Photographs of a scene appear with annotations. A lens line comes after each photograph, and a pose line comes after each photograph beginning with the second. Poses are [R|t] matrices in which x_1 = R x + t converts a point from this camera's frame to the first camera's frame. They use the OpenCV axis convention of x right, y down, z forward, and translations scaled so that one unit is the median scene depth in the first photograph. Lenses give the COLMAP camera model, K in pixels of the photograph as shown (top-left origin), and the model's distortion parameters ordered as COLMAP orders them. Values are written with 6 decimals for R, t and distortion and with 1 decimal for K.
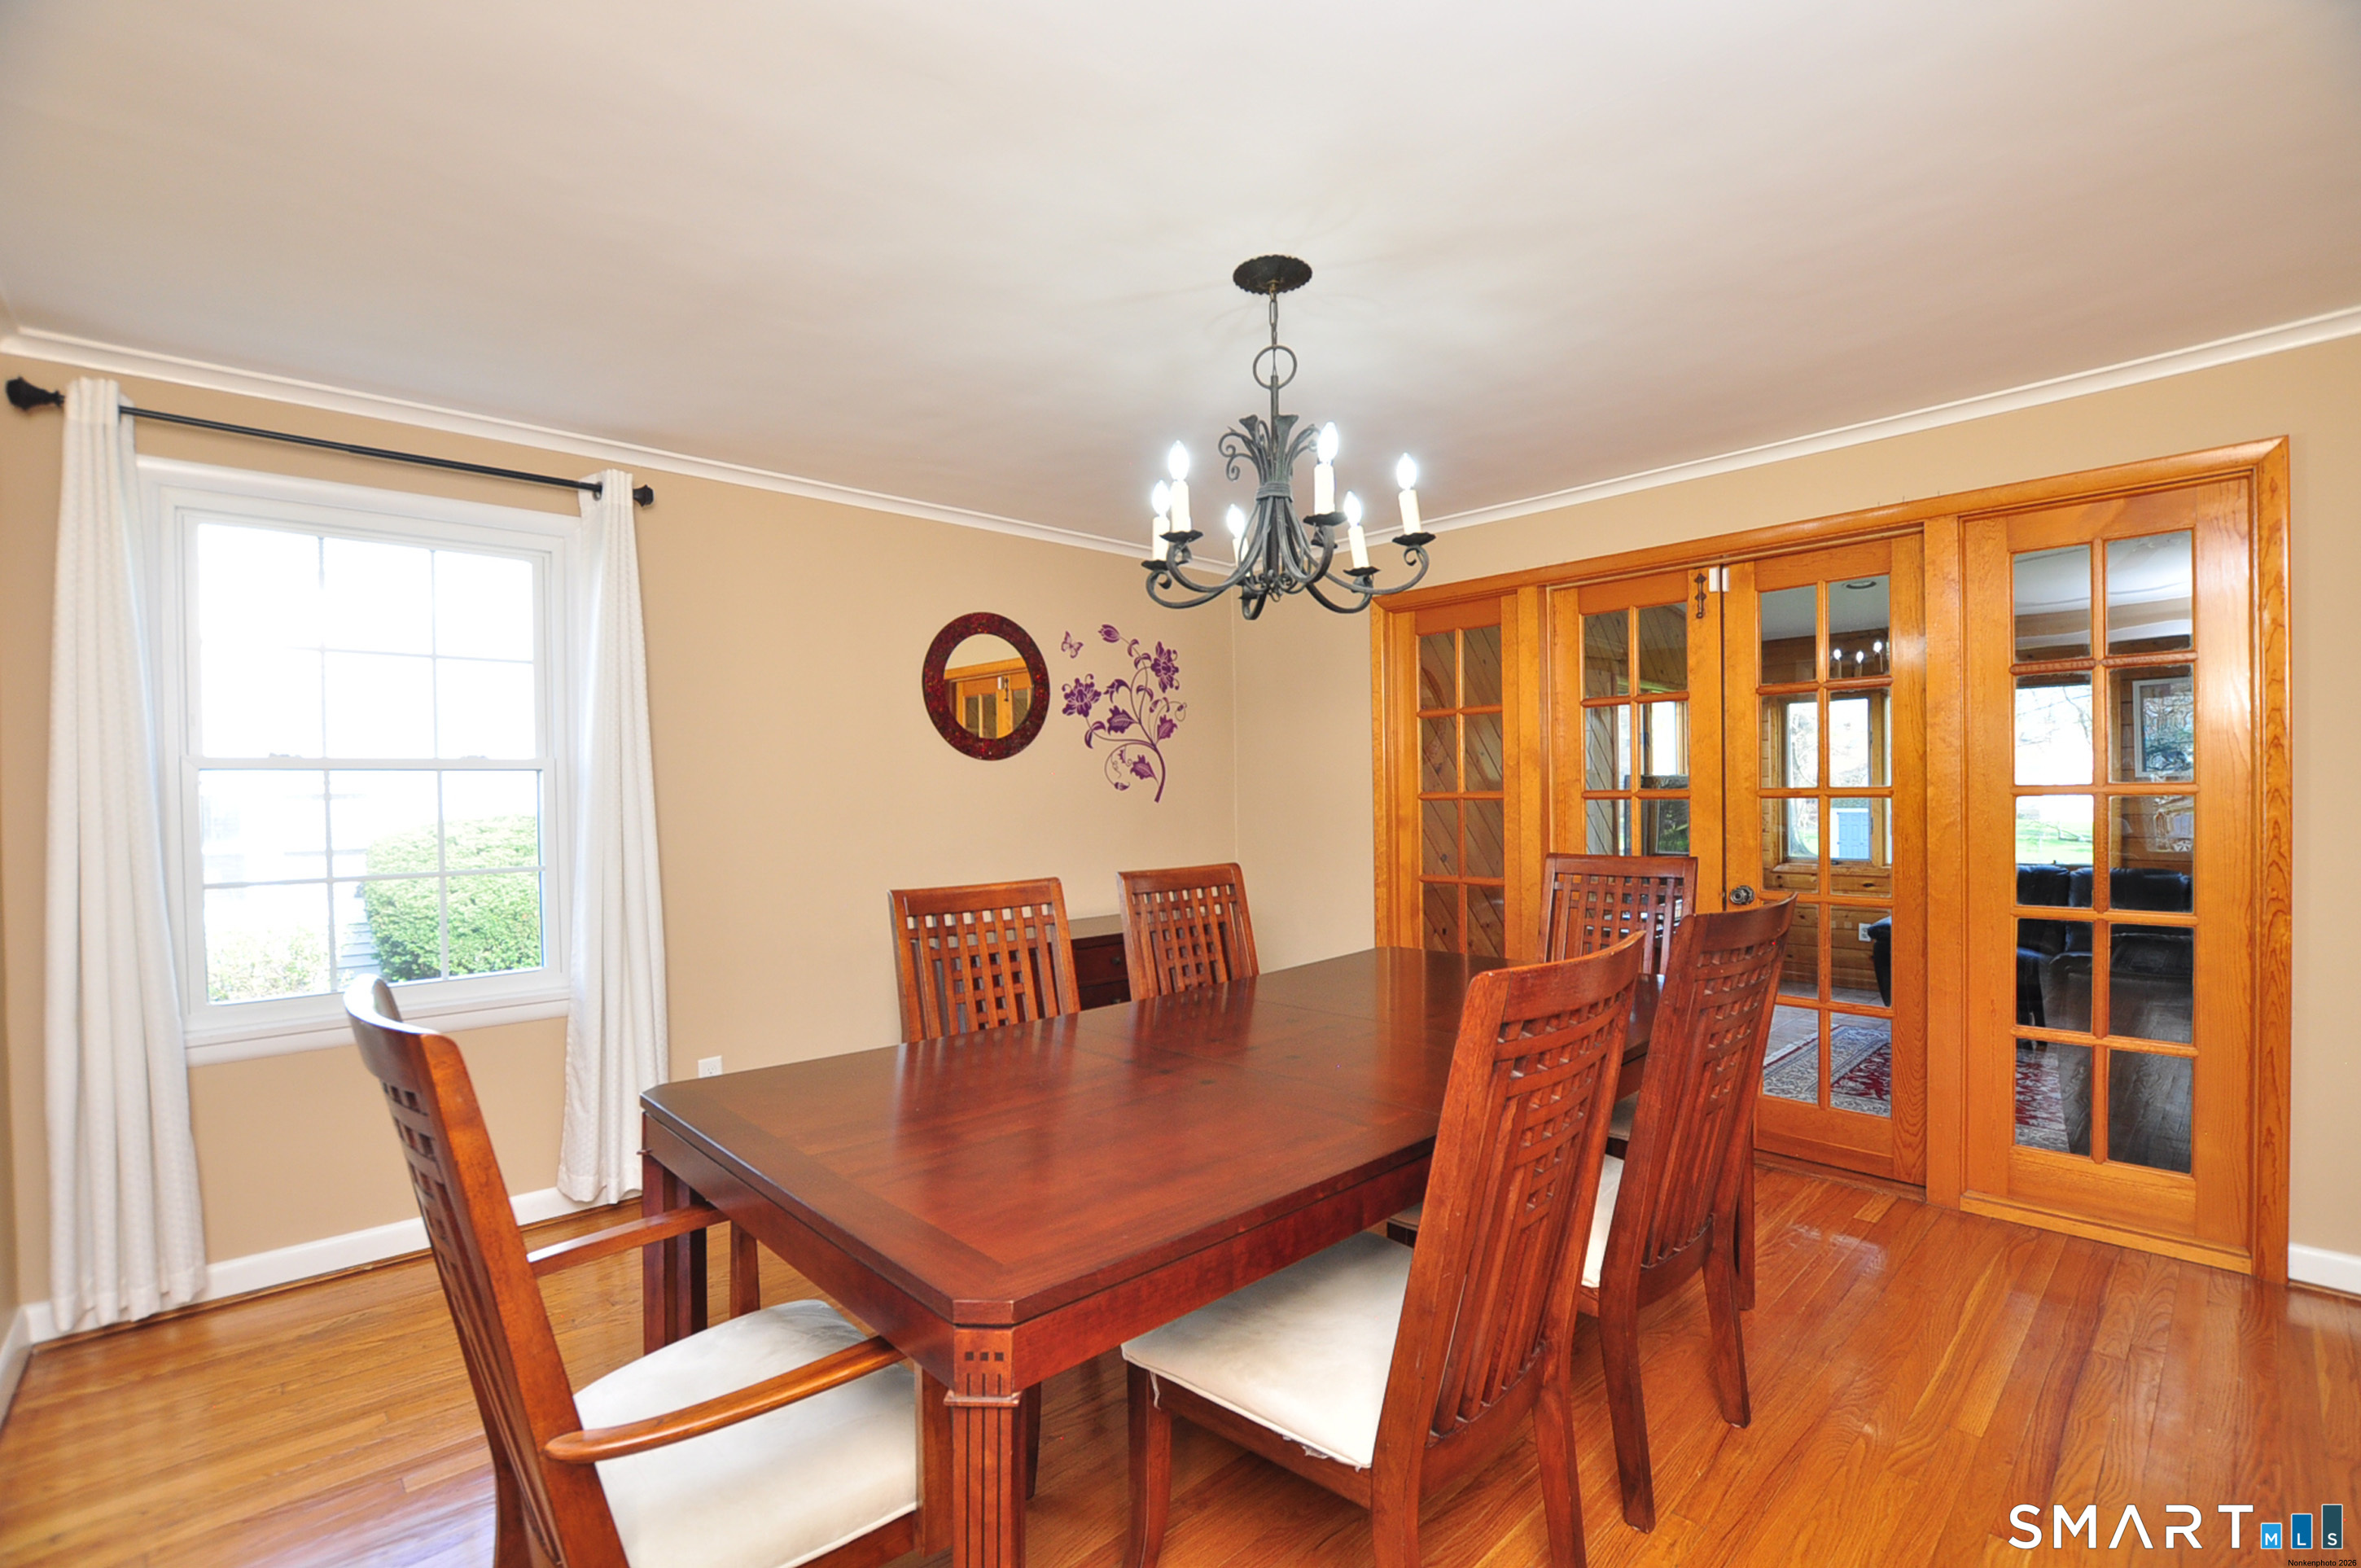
lens RADIAL K [[1015.7, 0, 1180.5], [0, 1015.7, 784.0], [0, 0, 1]] dist [0.000679, 0.000045]
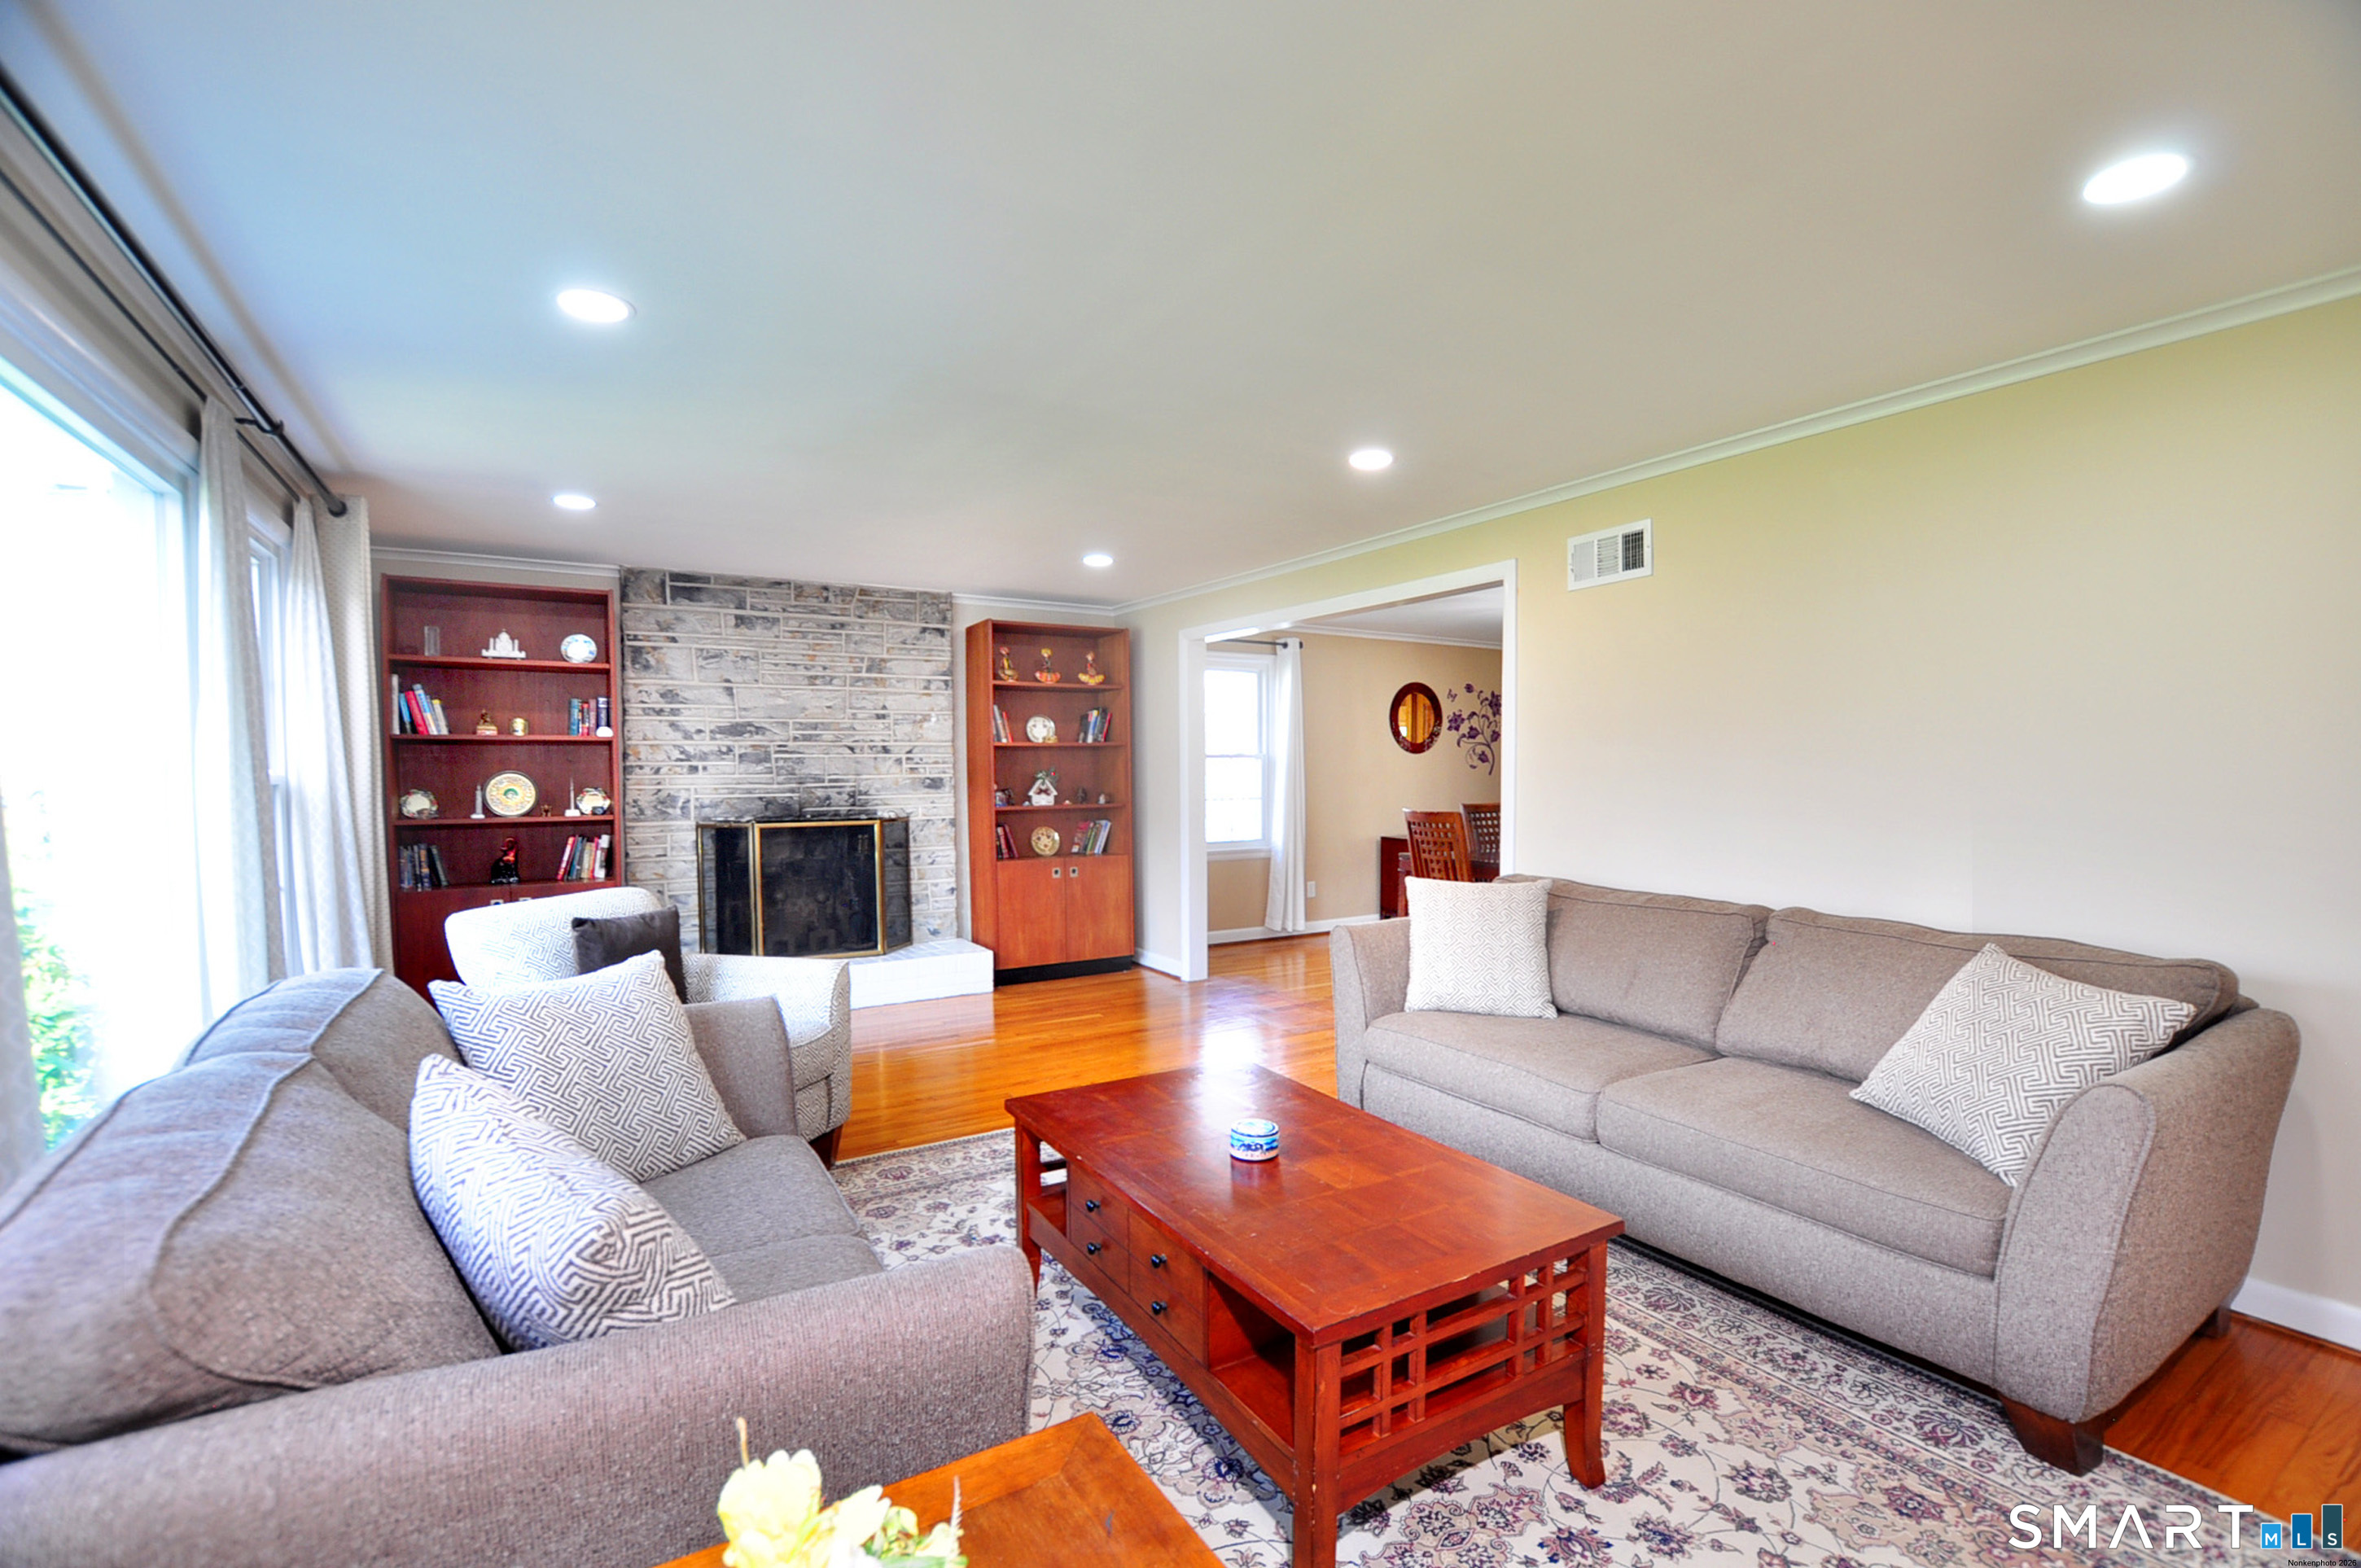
lens RADIAL K [[1037.3, 0, 1187.7], [0, 1037.3, 806.5], [0, 0, 1]] dist [-0.030754, 0.000010]
pose [[0.982160, 0.017731, -0.187210, -0.227191], [-0.010235, 0.999110, 0.040928, 0.002990], [0.187769, -0.038281, 0.981467, -1.071624]]
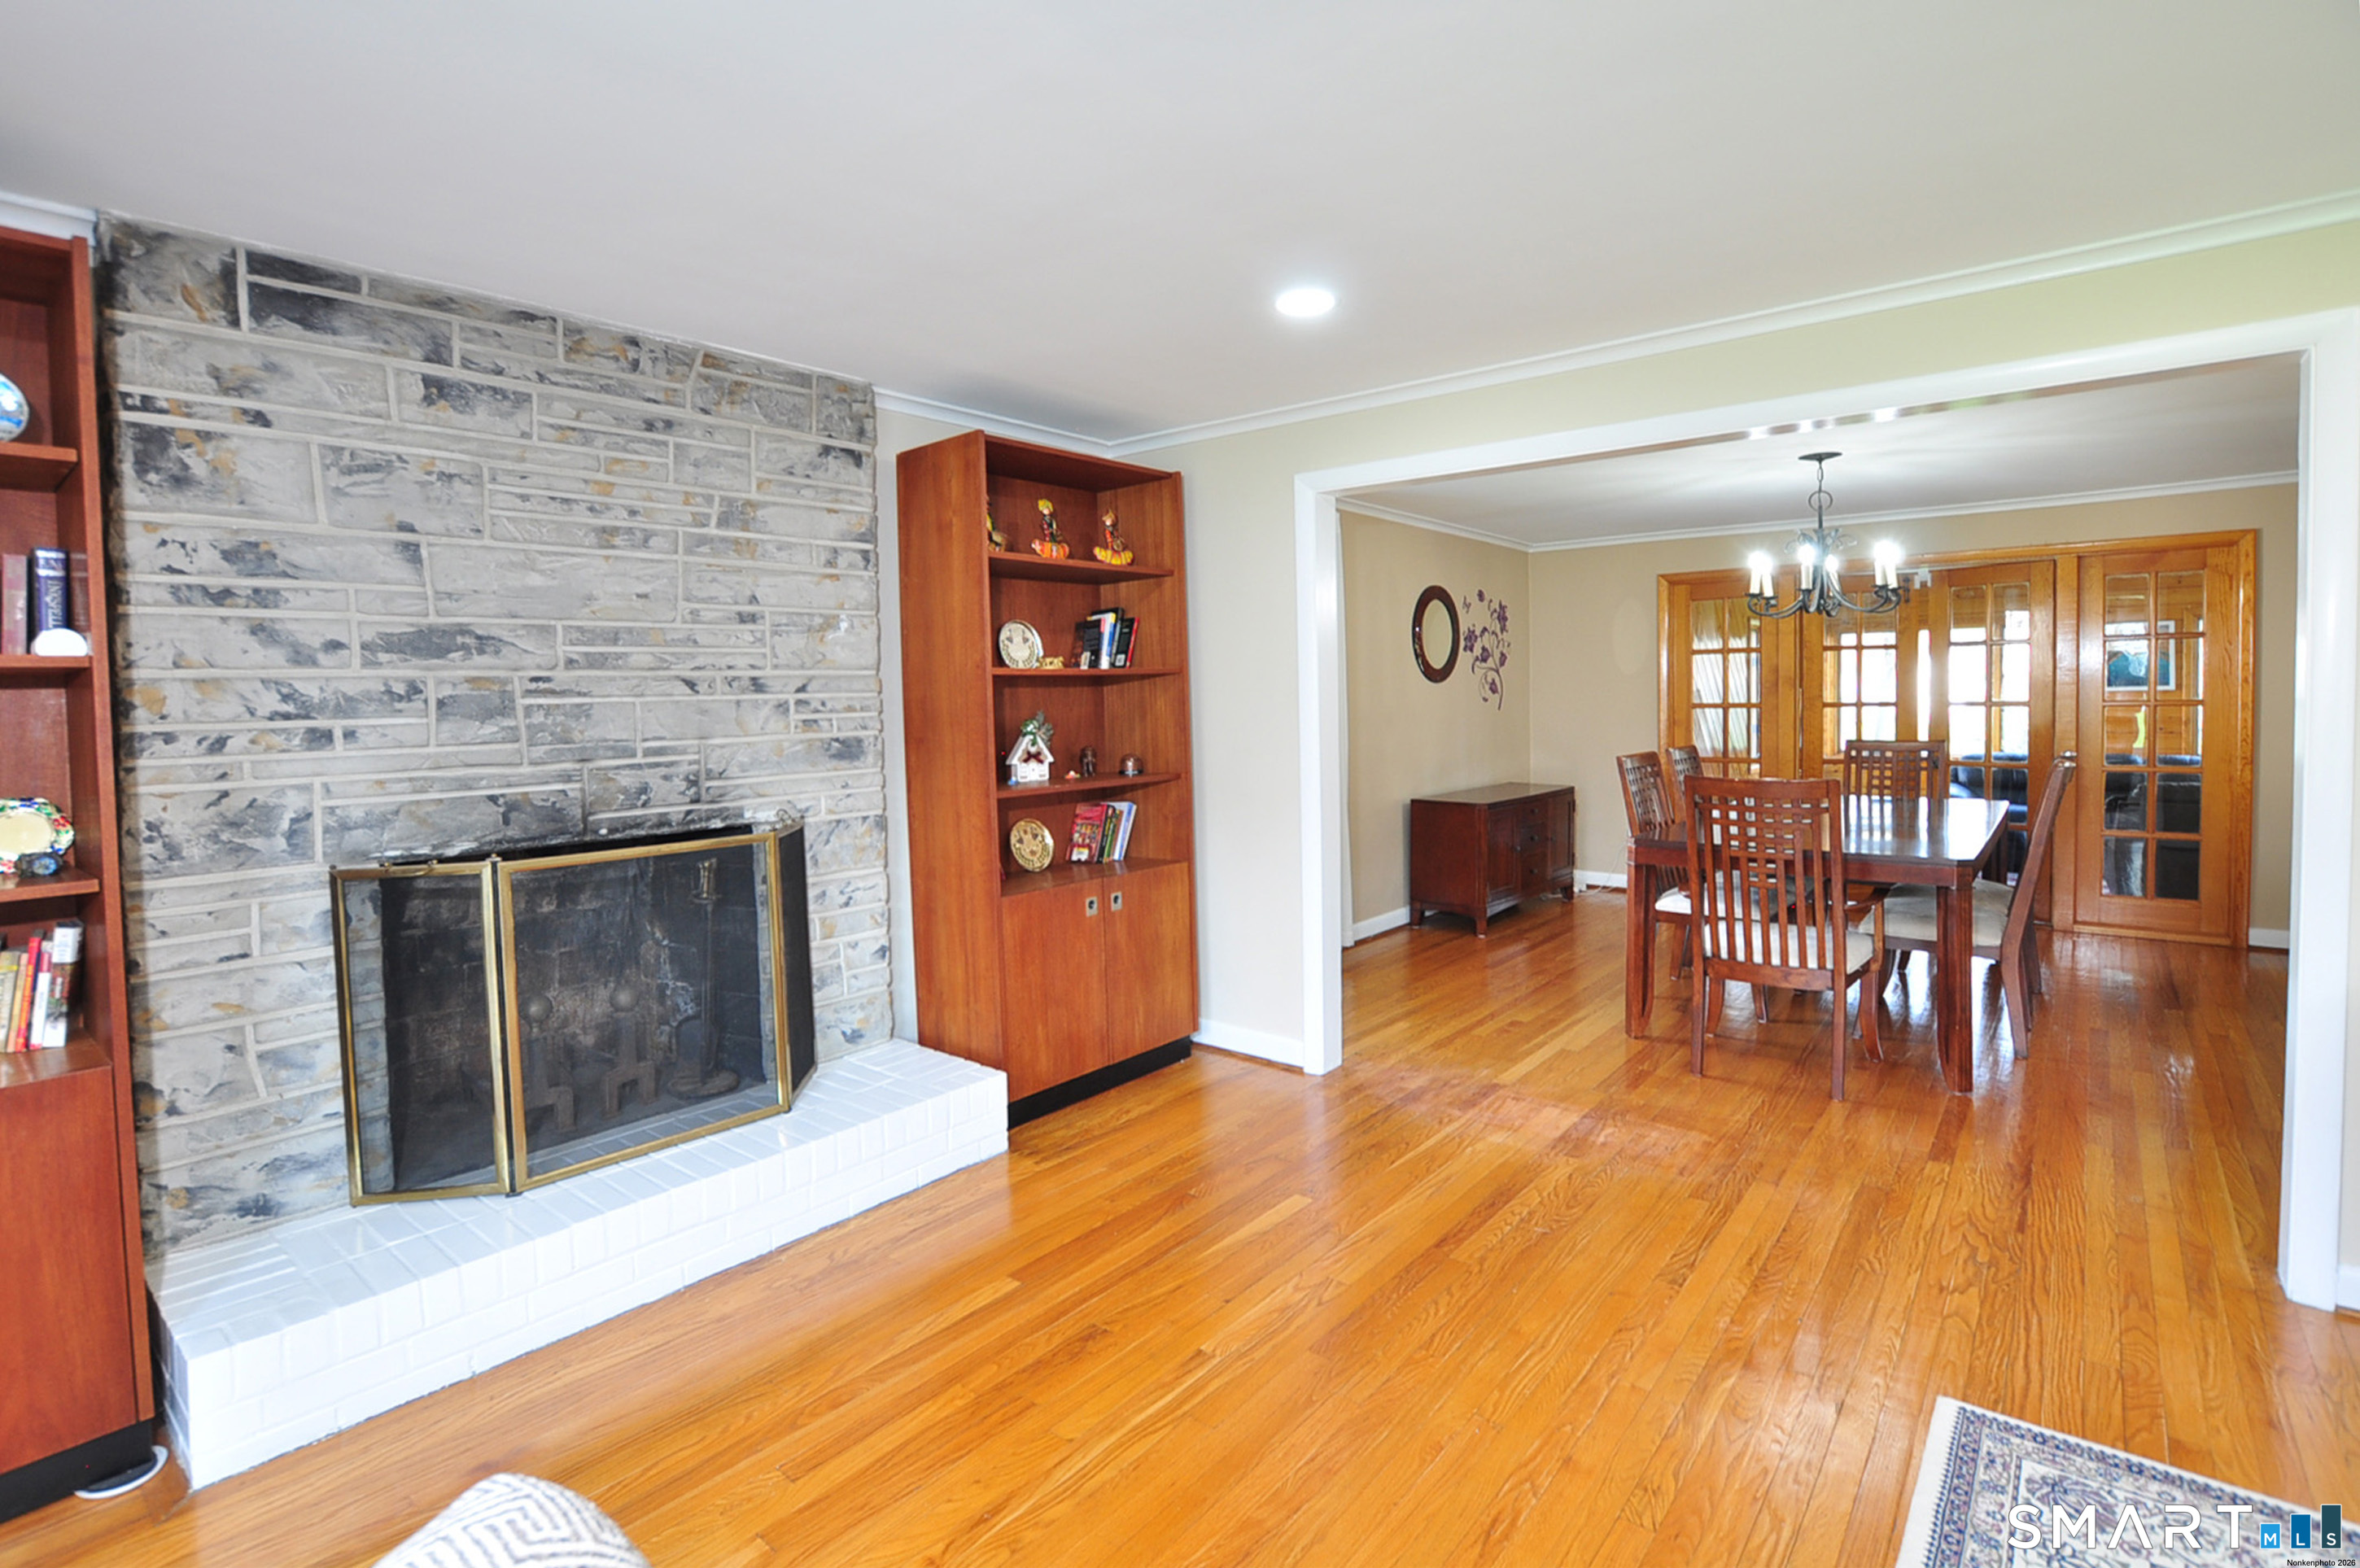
lens RADIAL K [[1085.4, 0, 1187.2], [0, 1085.4, 729.6], [0, 0, 1]] dist [-0.029502, -0.000045]
pose [[0.993340, -0.006619, 0.115032, -0.684713], [0.003014, 0.999500, 0.031486, -0.004426], [-0.115183, -0.030930, 0.992863, -0.529827]]
